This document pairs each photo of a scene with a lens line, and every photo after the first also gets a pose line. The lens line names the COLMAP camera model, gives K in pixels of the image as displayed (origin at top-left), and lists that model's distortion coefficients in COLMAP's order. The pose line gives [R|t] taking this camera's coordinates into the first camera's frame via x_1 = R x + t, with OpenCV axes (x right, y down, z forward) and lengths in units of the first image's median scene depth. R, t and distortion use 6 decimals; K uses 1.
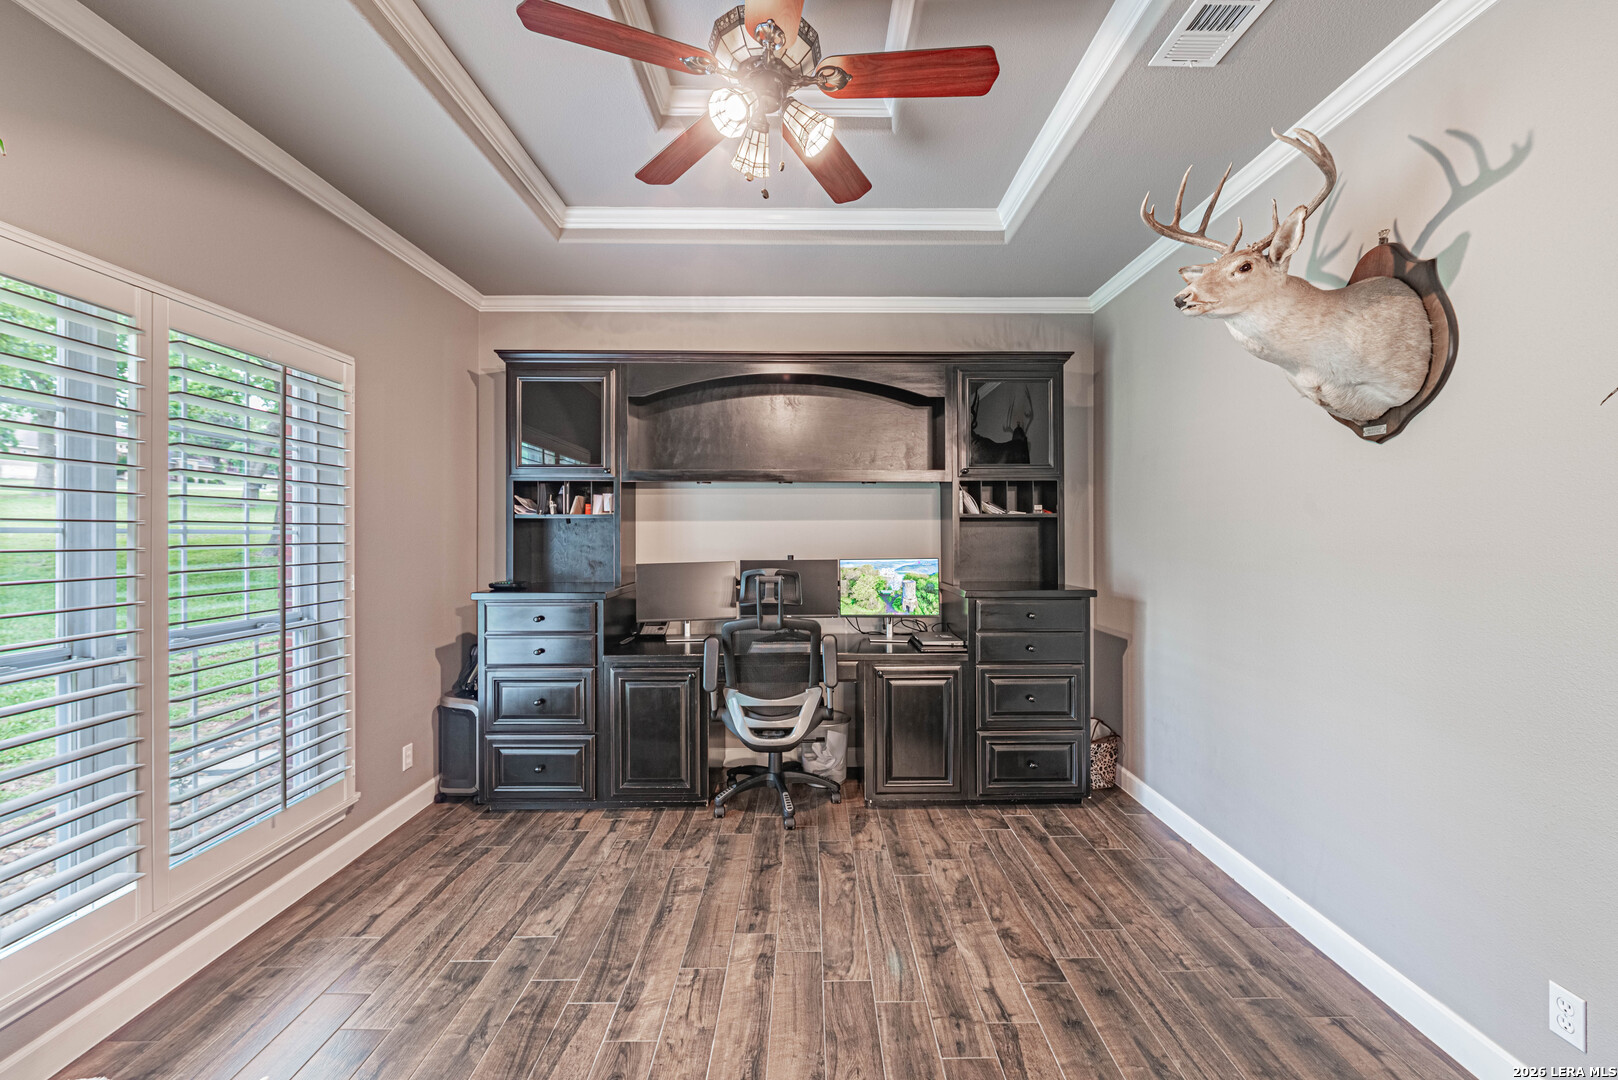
lens RADIAL K [[644.8, 0, 815.4], [0, 644.8, 532.7], [0, 0, 1]] dist [-0.006641, -0.001262]
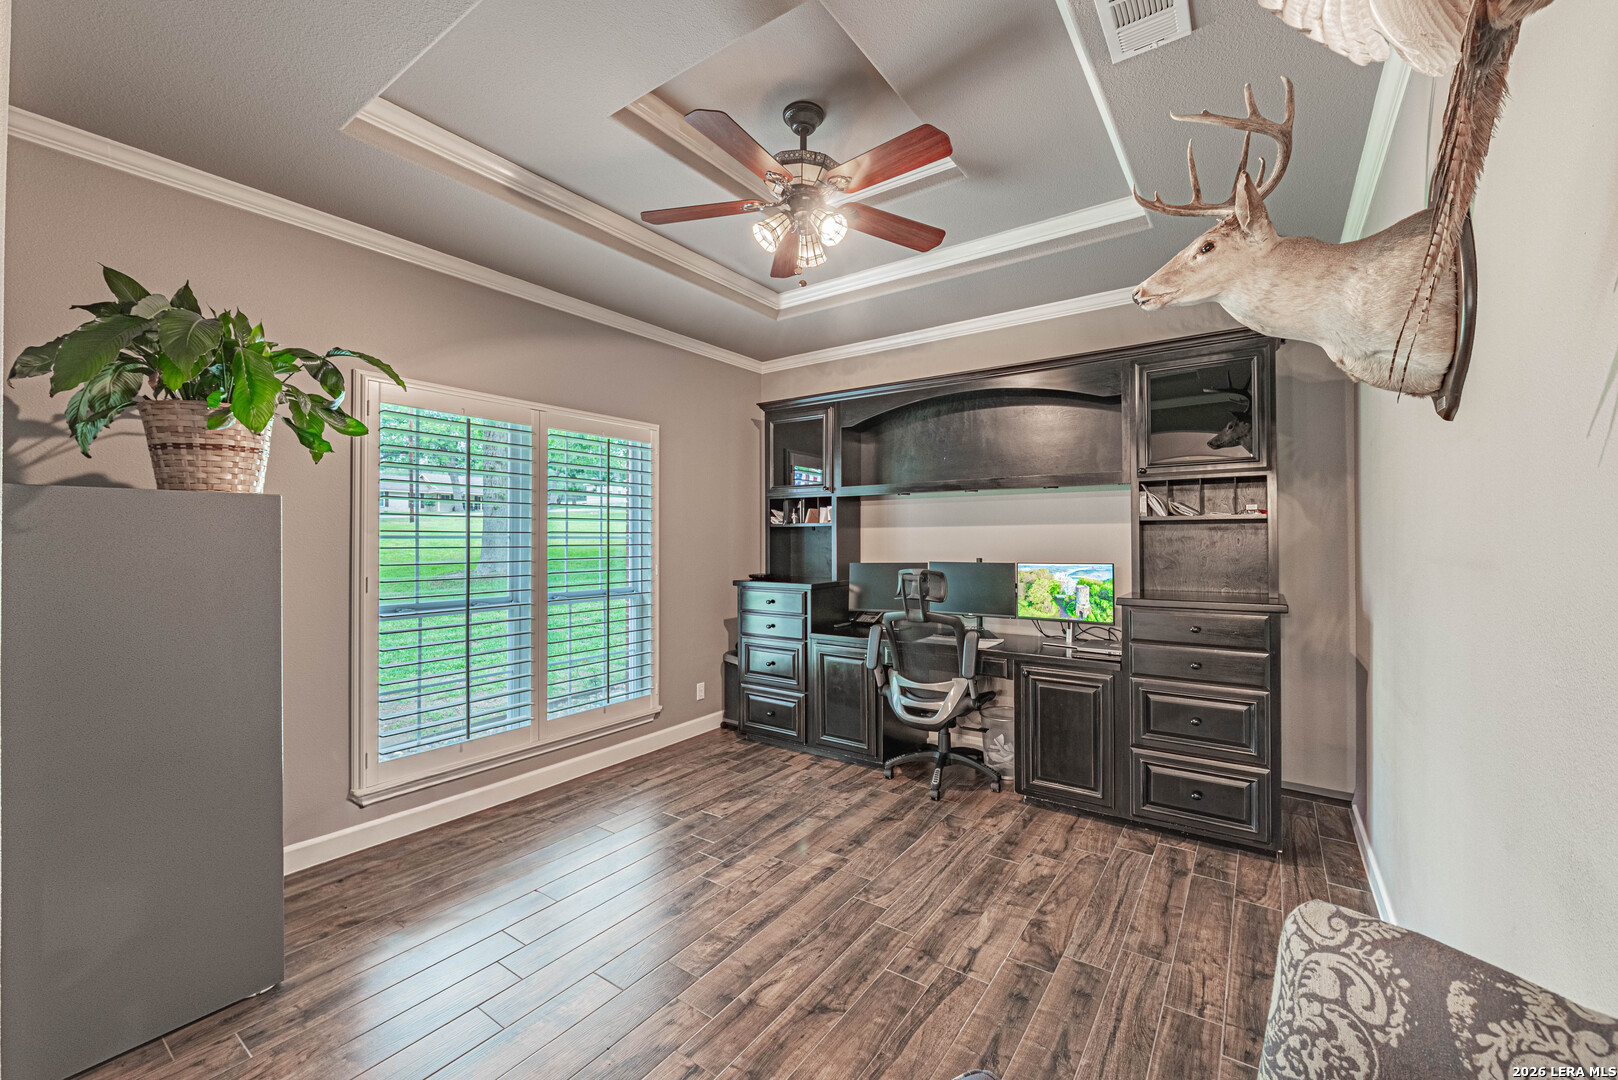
lens RADIAL K [[644.8, 0, 814.6], [0, 644.8, 533.0], [0, 0, 1]] dist [-0.006641, -0.001262]
pose [[0.811692, -0.005226, -0.584062, 0.436481], [0.001710, 0.999977, -0.006571, -0.000602], [0.584083, 0.004335, 0.811682, -0.040044]]
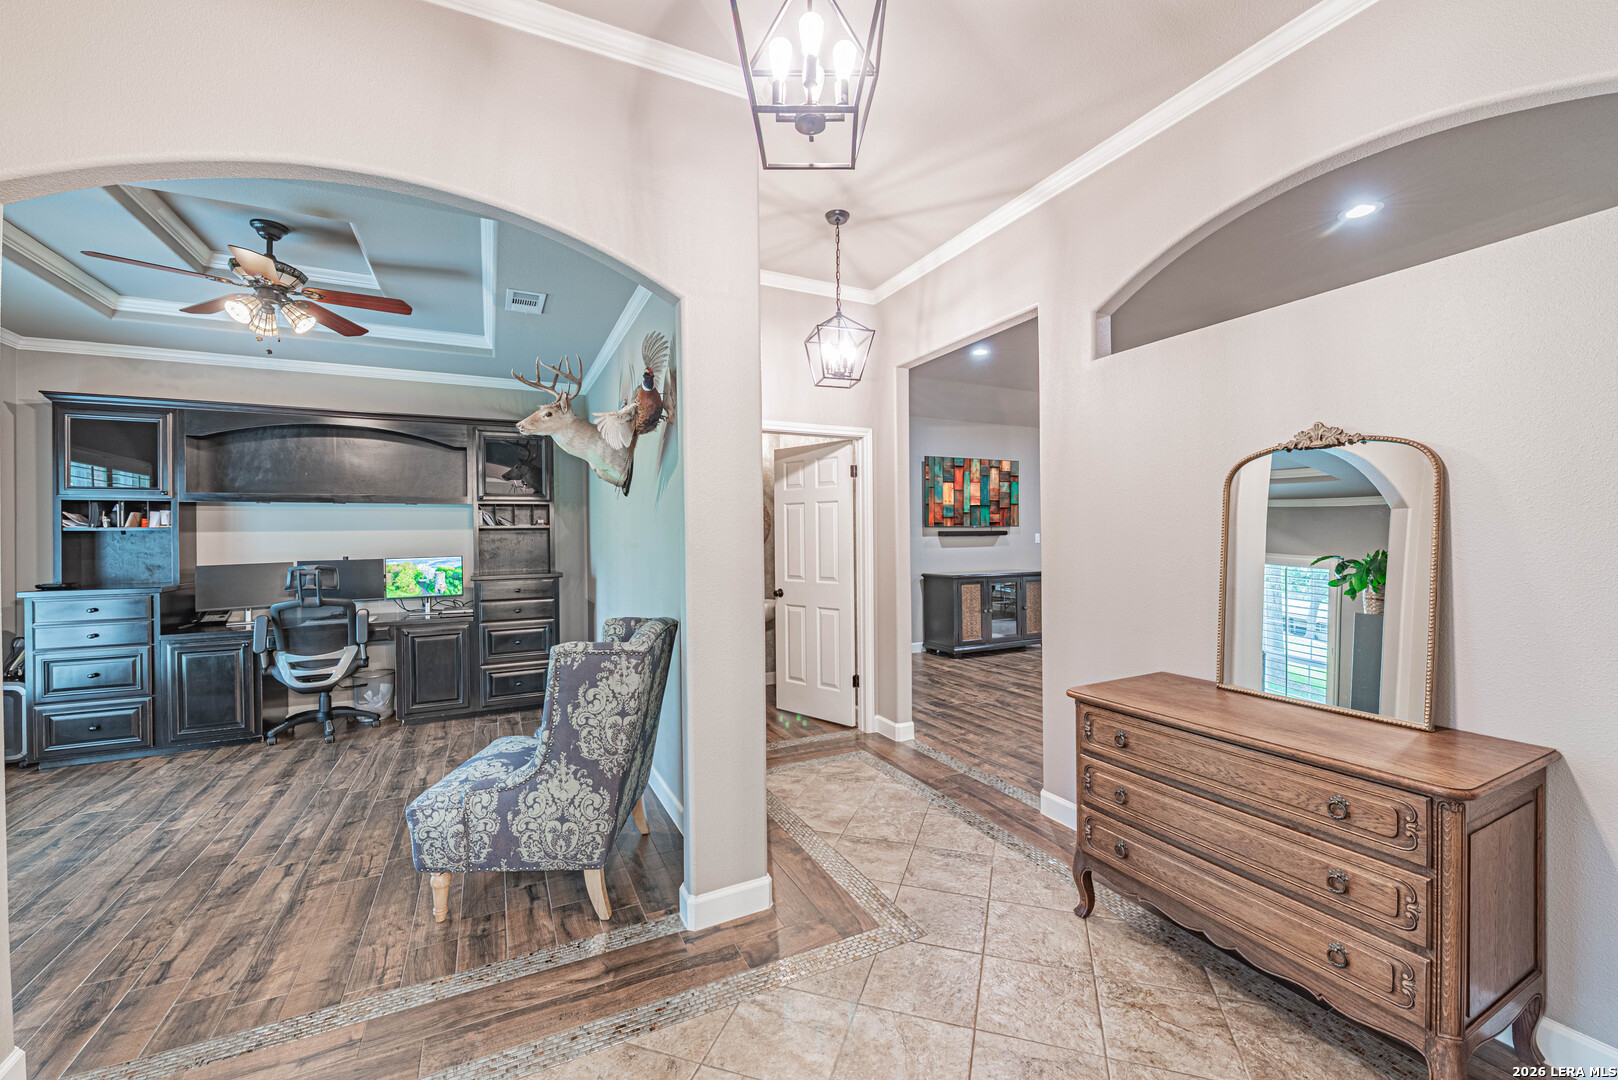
lens RADIAL K [[644.8, 0, 817.1], [0, 644.8, 534.4], [0, 0, 1]] dist [-0.006641, -0.001262]
pose [[0.897088, -0.008187, 0.441775, 0.302827], [0.009791, 0.999951, -0.001352, -0.000610], [-0.441743, 0.005538, 0.897125, -0.771990]]
